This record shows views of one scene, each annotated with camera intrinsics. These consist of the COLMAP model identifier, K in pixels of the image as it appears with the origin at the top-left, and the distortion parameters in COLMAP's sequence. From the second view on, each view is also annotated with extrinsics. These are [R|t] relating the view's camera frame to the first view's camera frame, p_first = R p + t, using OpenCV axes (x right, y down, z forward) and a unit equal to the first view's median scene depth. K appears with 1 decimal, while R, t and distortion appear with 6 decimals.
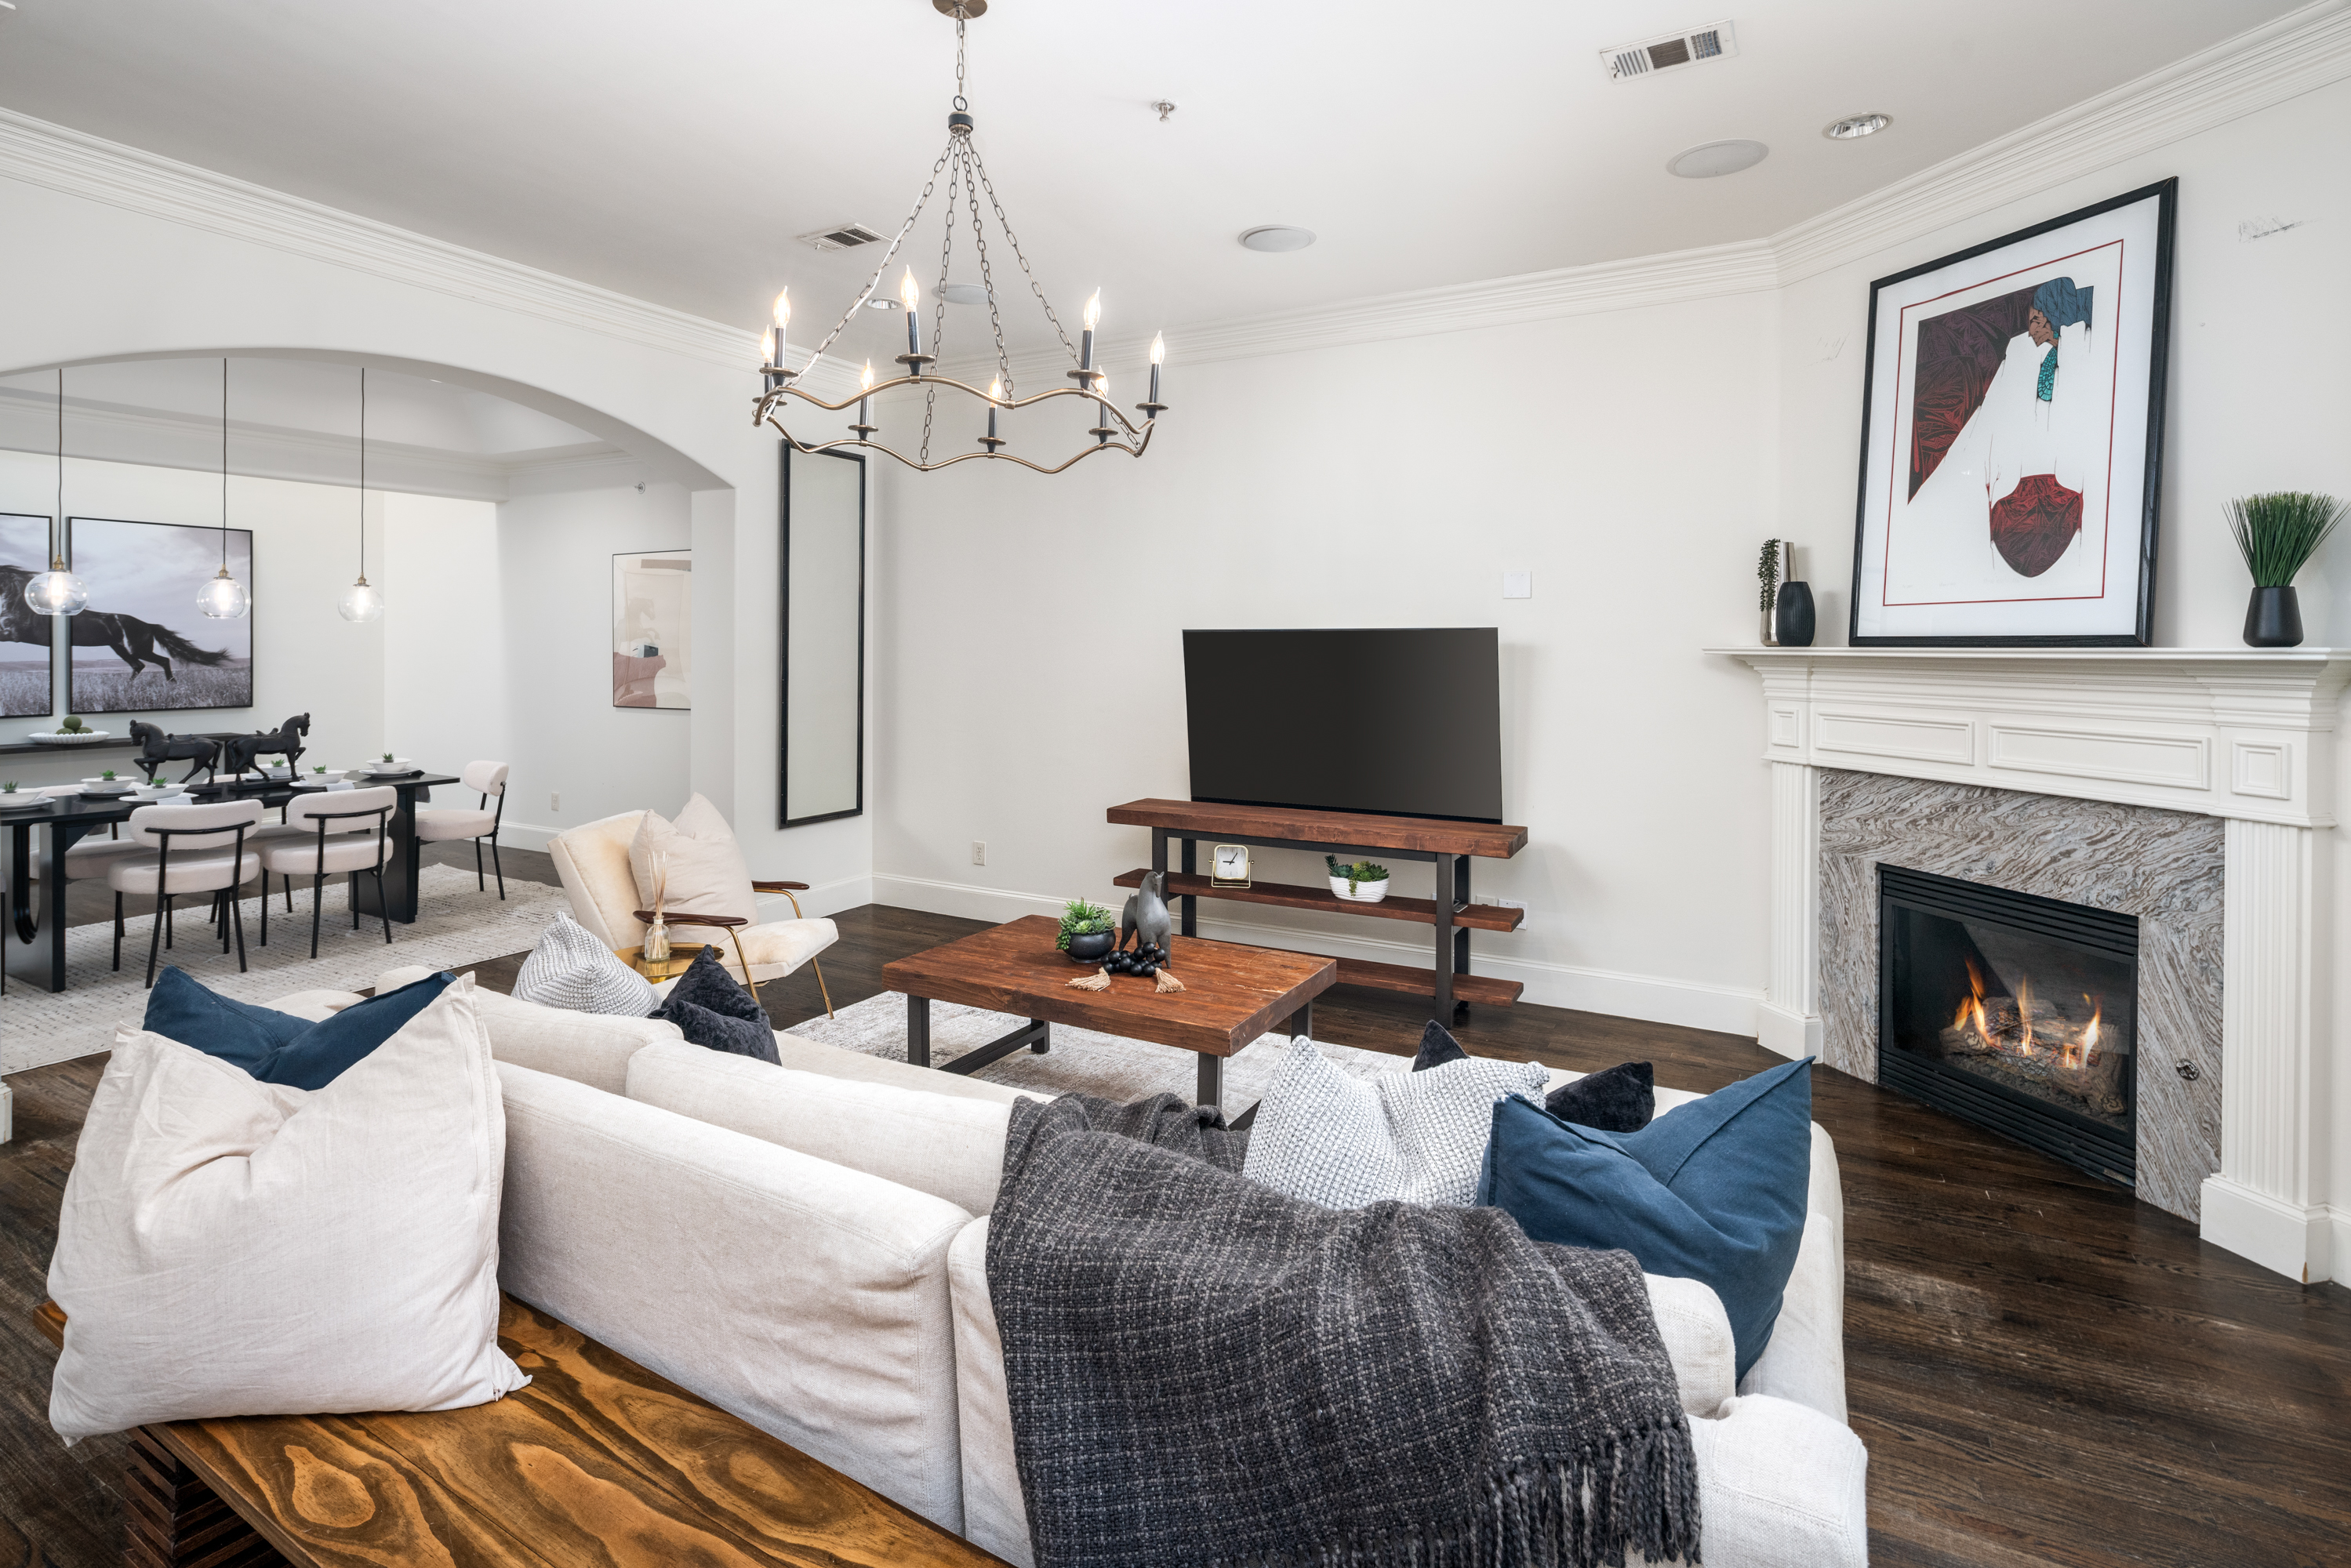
lens RADIAL K [[1156.4, 0, 1164.7], [0, 1156.4, 649.6], [0, 0, 1]] dist [0.004679, -0.003621]
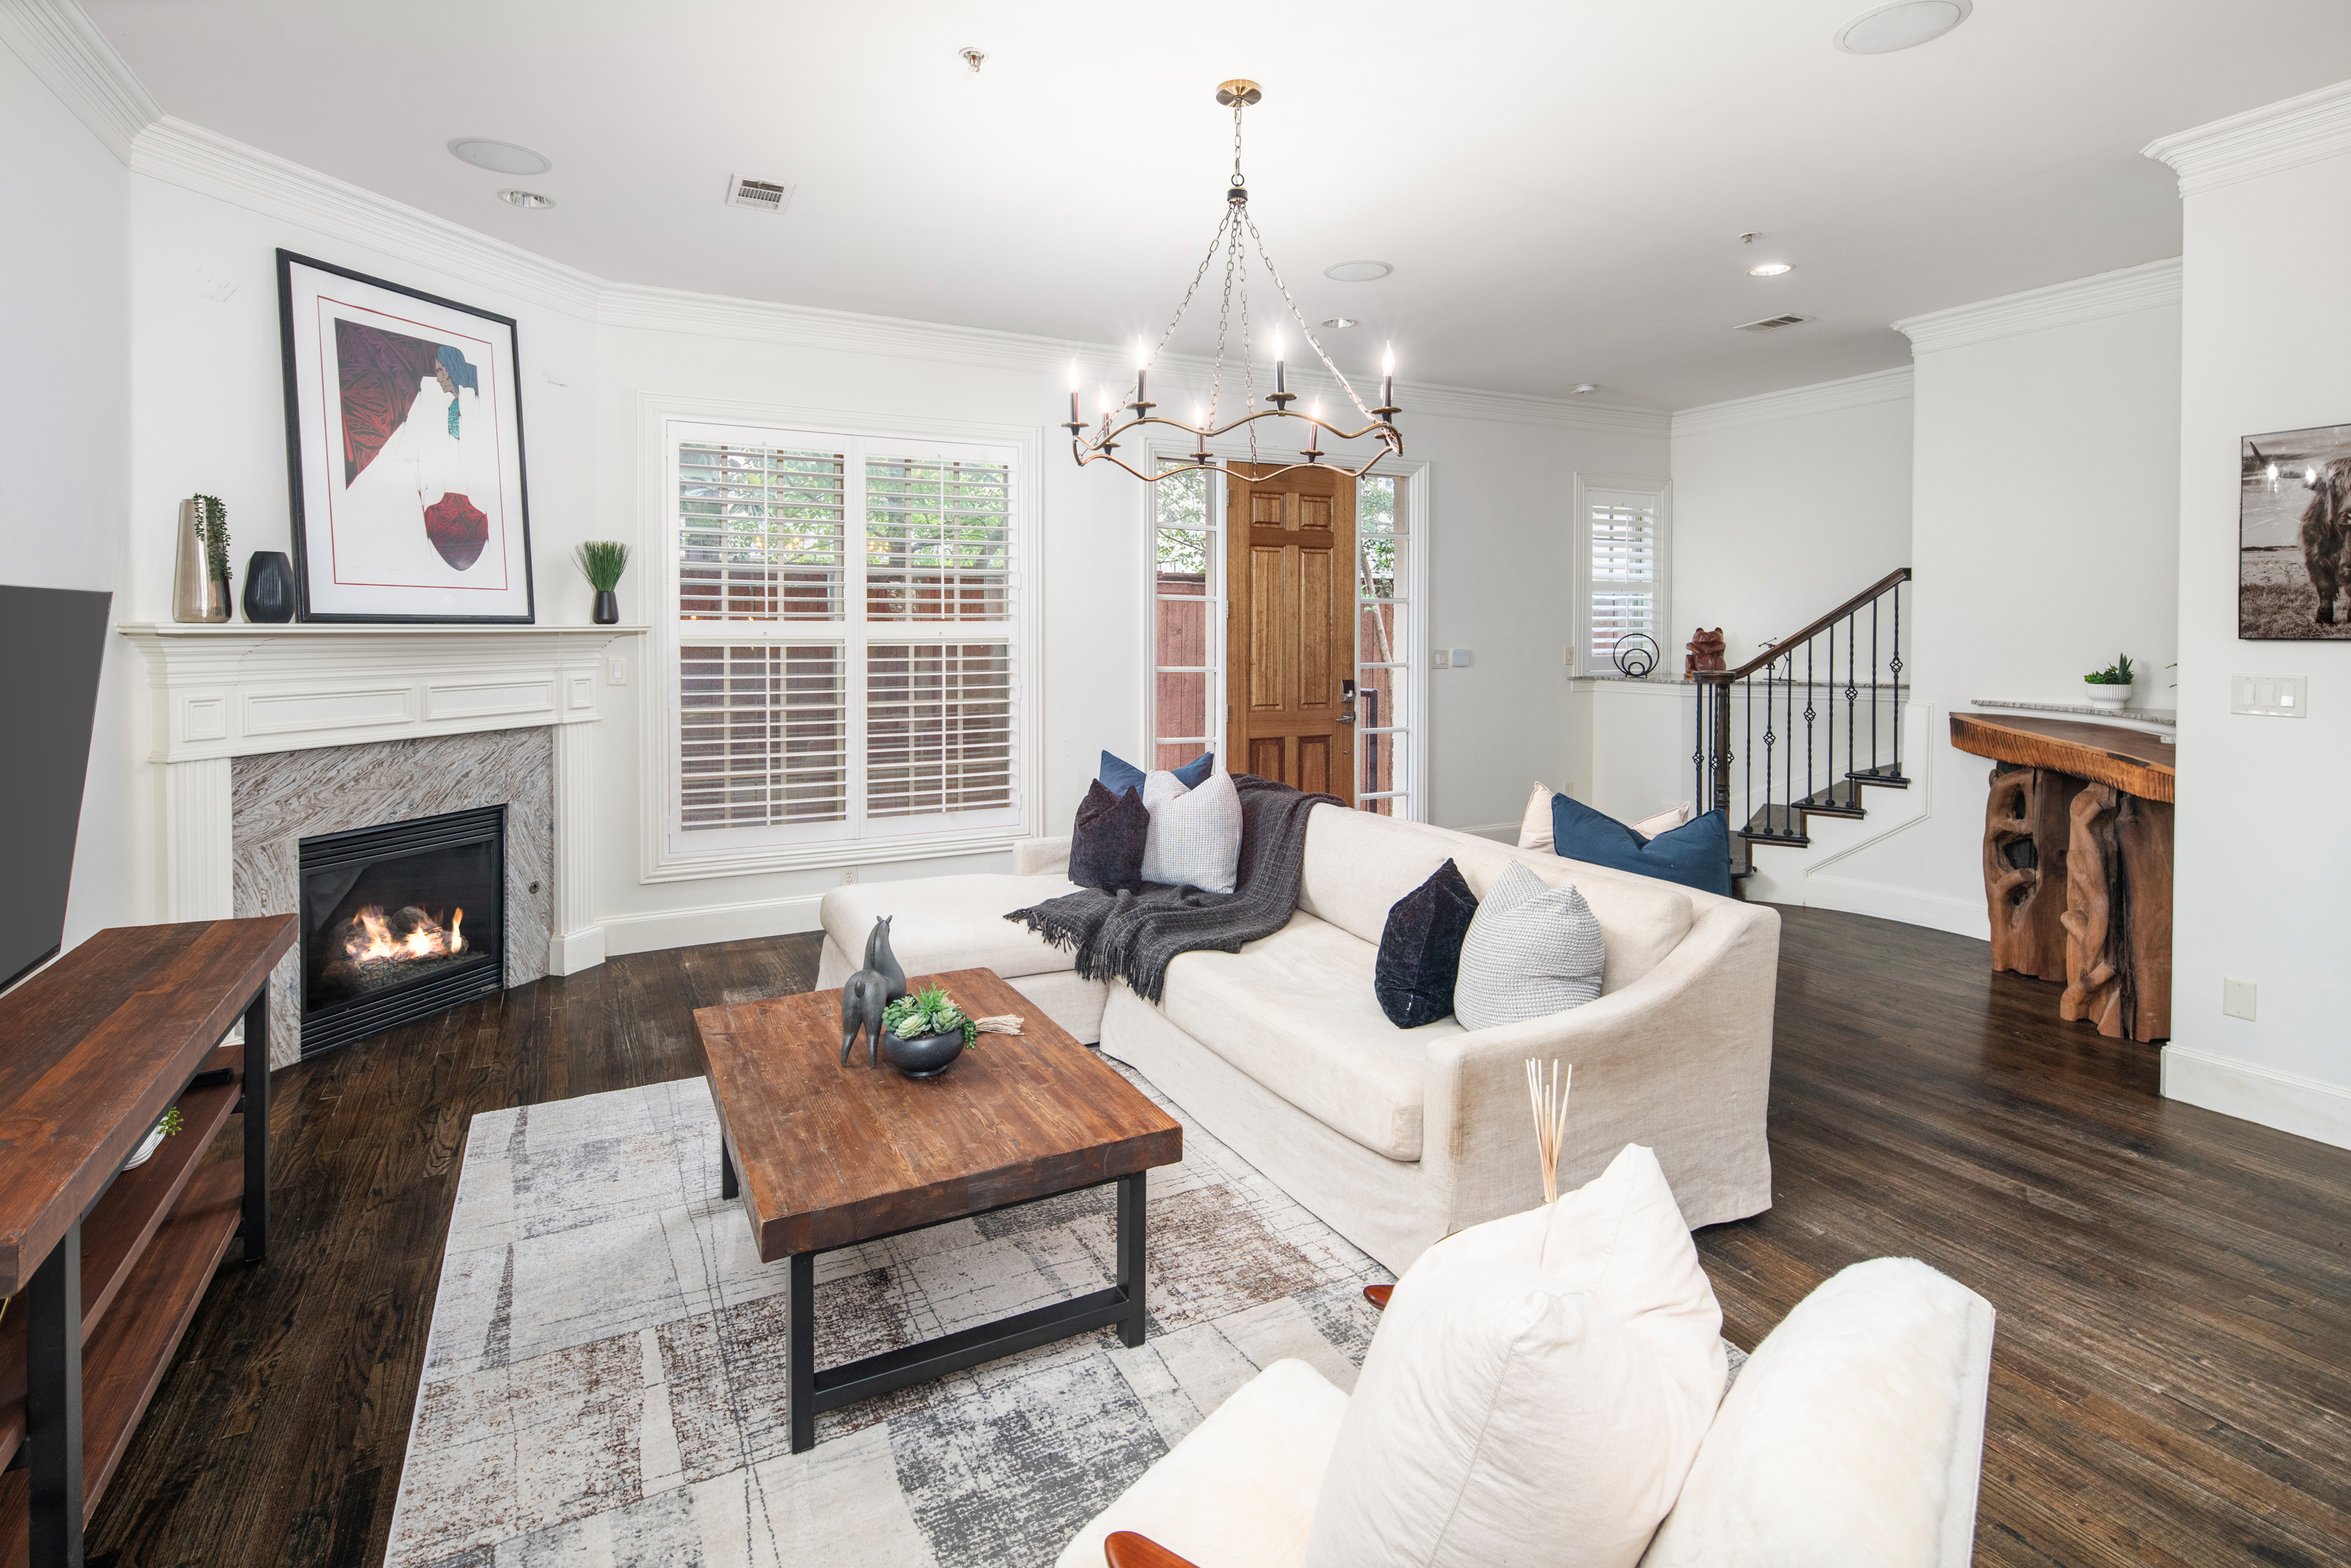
lens RADIAL K [[1156.4, 0, 1181.7], [0, 1156.4, 656.8], [0, 0, 1]] dist [0.004679, -0.003621]
pose [[-0.840787, -0.021349, 0.540945, -0.552305], [-0.005136, 0.999492, 0.031464, -0.008743], [-0.541342, 0.023677, -0.840469, 1.396384]]
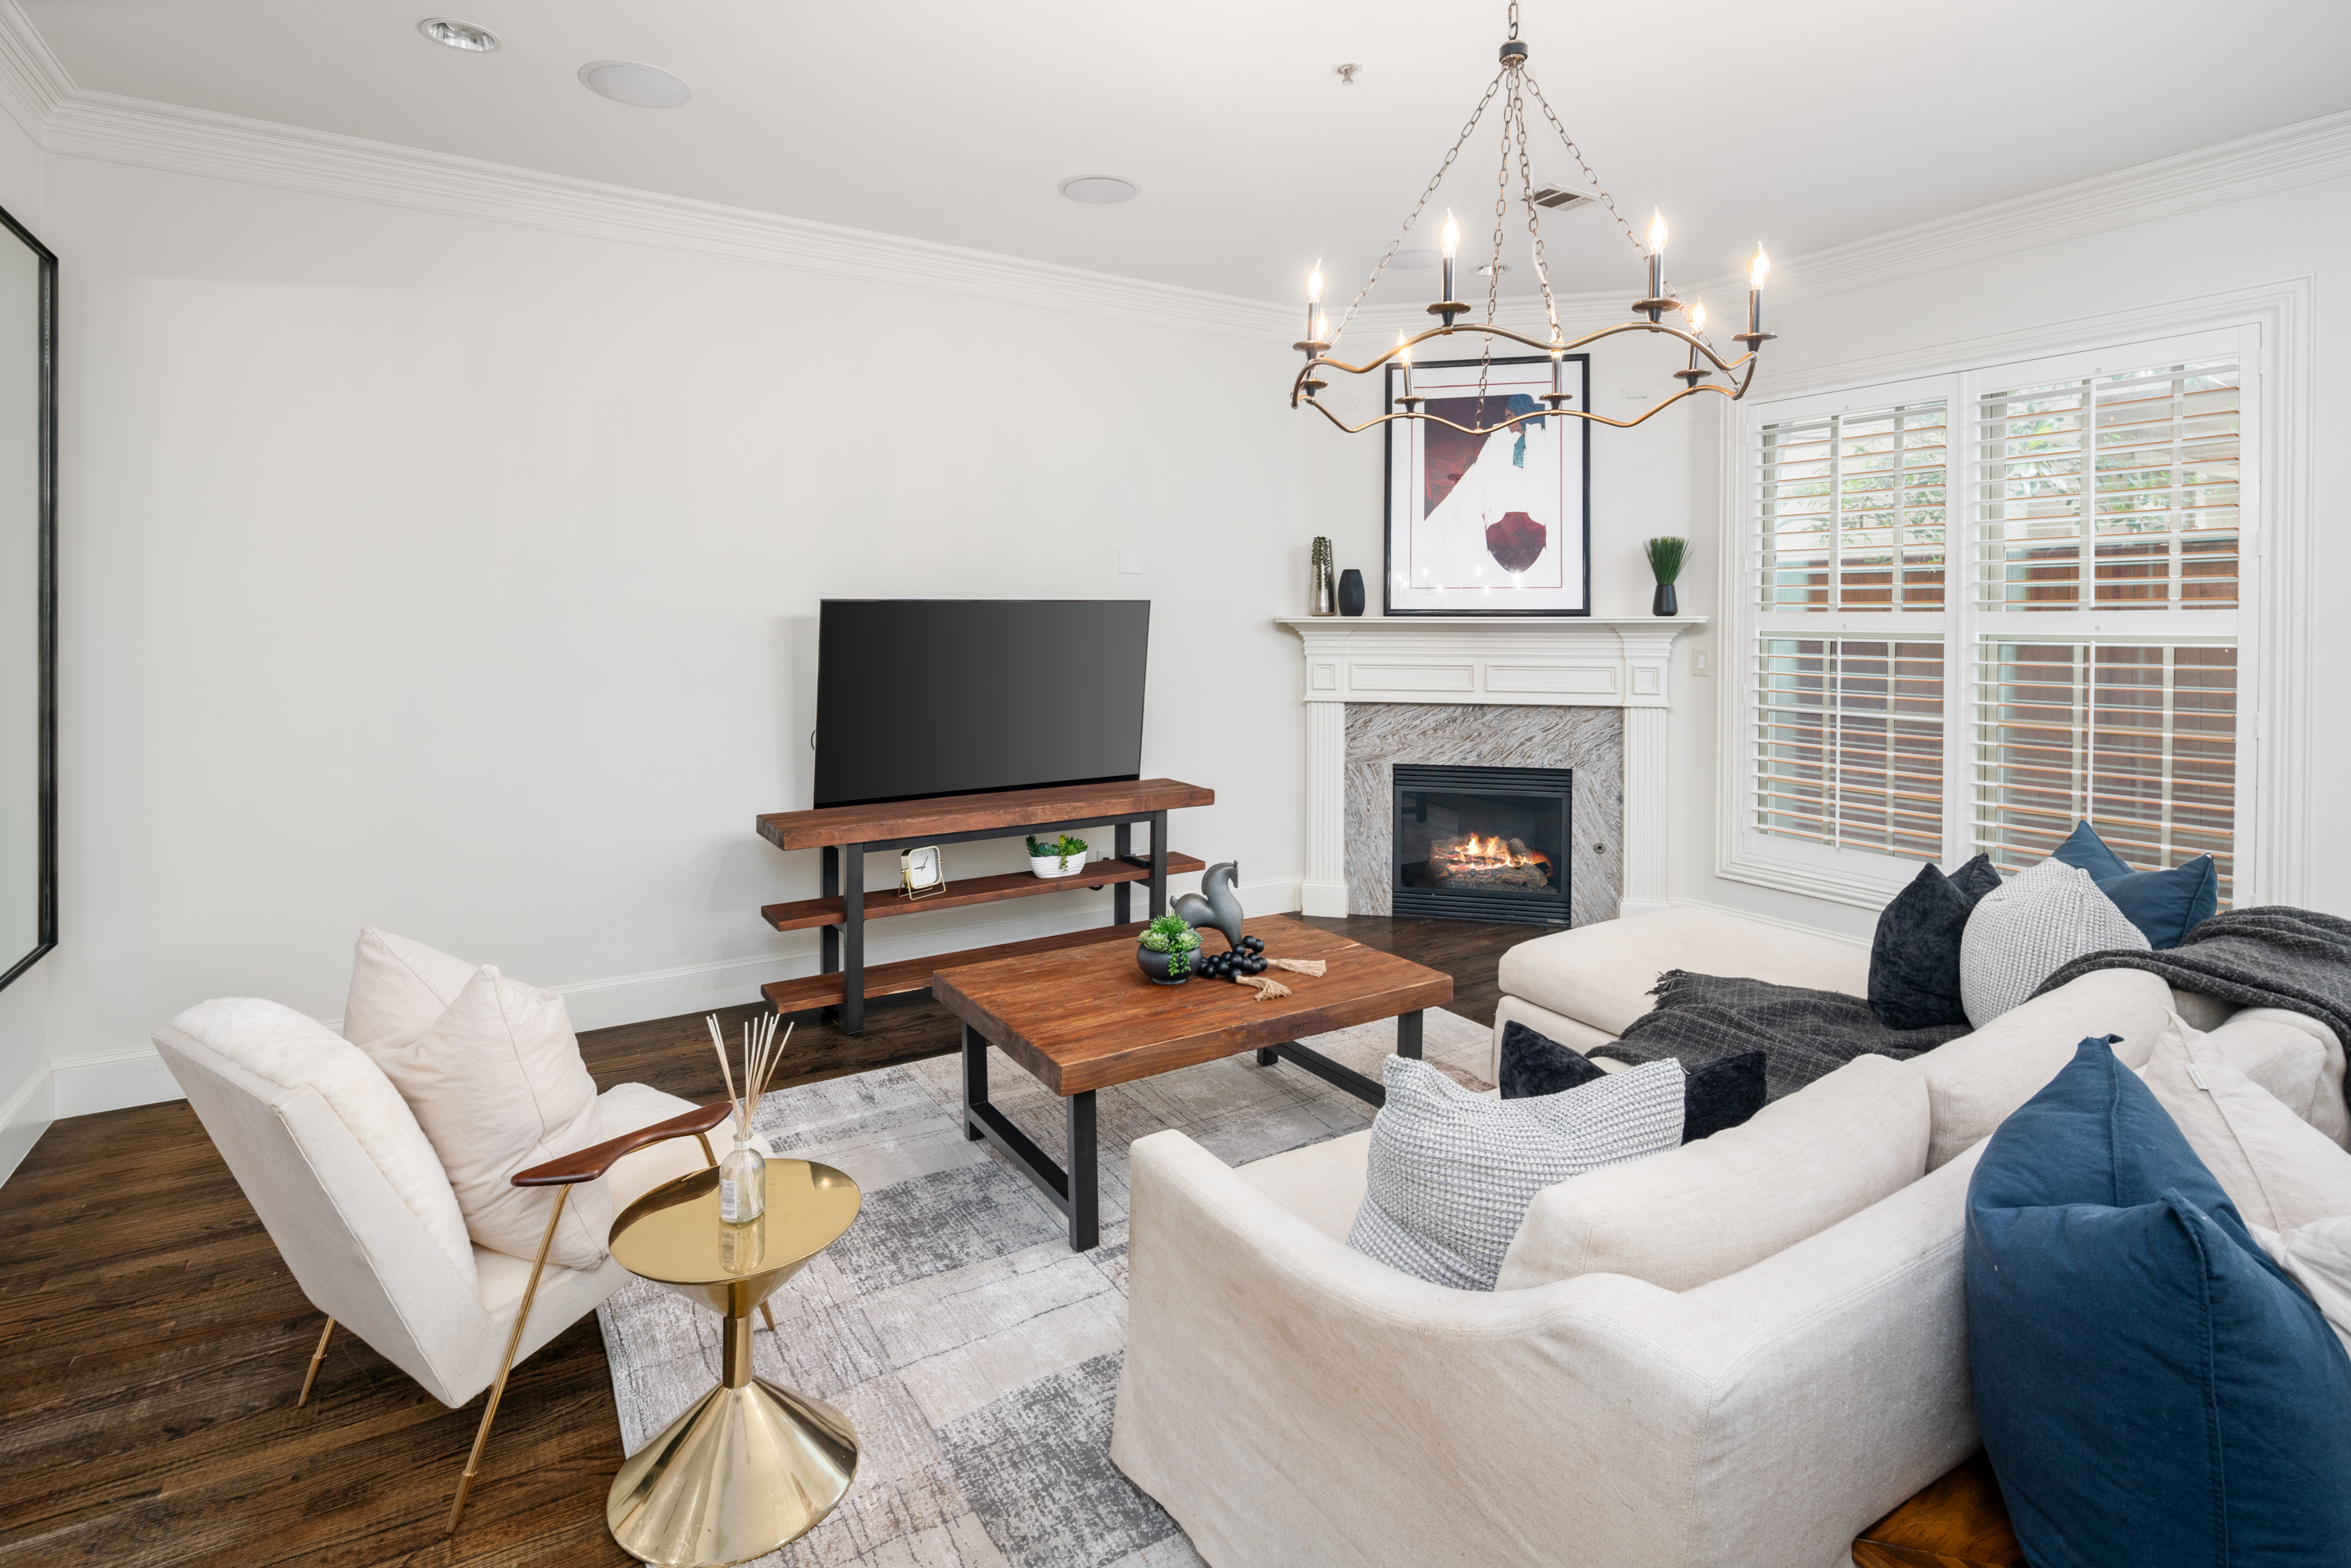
lens RADIAL K [[1156.4, 0, 1140.5], [0, 1156.4, 620.8], [0, 0, 1]] dist [0.004679, -0.003621]
pose [[0.500160, -0.012556, 0.865842, -0.786594], [0.006642, 0.999921, 0.010663, -0.013760], [-0.865908, 0.000418, 0.500204, 0.537276]]
